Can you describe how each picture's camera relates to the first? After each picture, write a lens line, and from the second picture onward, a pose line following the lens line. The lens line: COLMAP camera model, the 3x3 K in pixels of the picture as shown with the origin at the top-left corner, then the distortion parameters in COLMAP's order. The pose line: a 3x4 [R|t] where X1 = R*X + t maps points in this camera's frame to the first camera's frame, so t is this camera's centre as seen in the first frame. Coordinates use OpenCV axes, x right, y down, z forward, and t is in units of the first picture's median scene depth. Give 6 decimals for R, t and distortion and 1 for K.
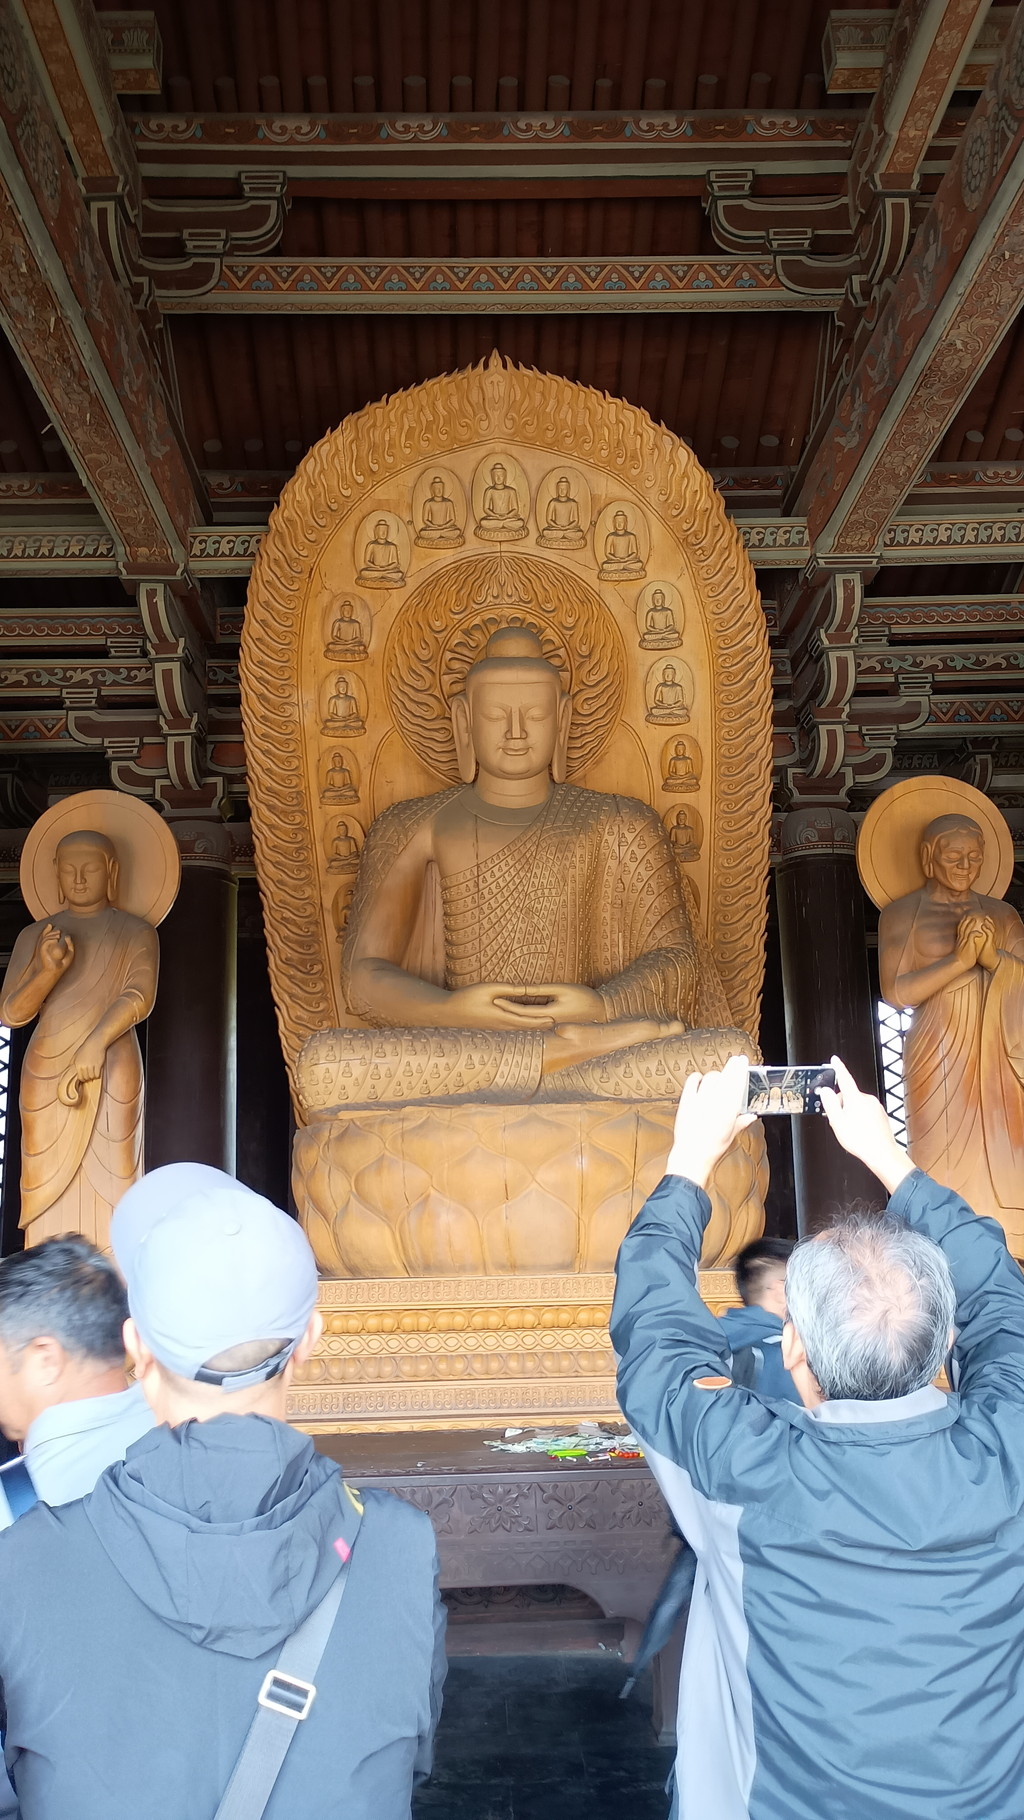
lens RADIAL K [[1462.3, 0, 512.0], [0, 1462.3, 910.0], [0, 0, 1]] dist [0.074114, -0.069981]
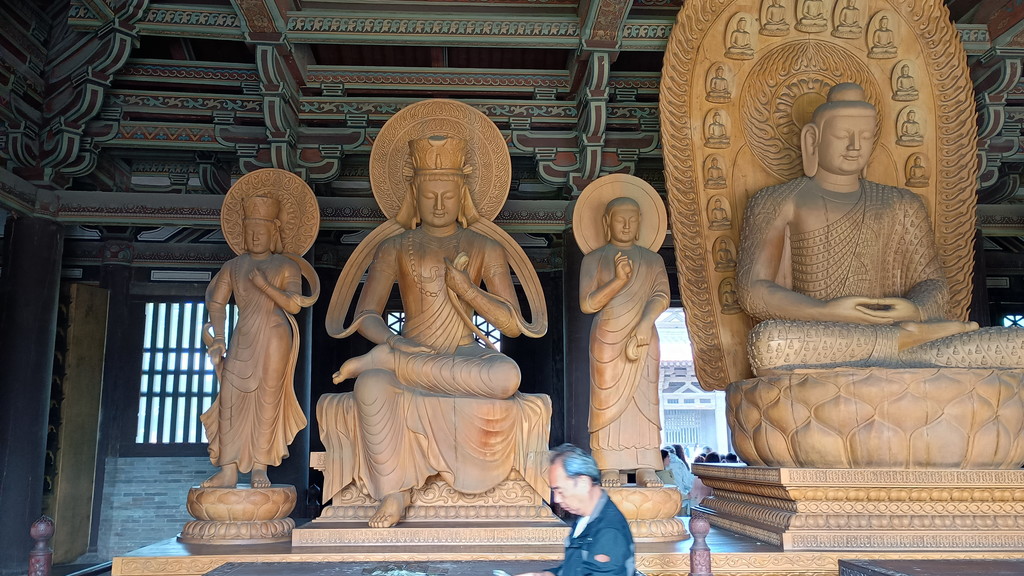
lens RADIAL K [[822.7, 0, 507.6], [0, 822.7, 302.9], [0, 0, 1]] dist [0.074114, -0.069981]
pose [[0.999270, 0.029131, 0.024728, -0.372200], [-0.030164, 0.998641, 0.042491, 0.025186], [-0.023457, -0.043206, 0.998791, 0.052687]]
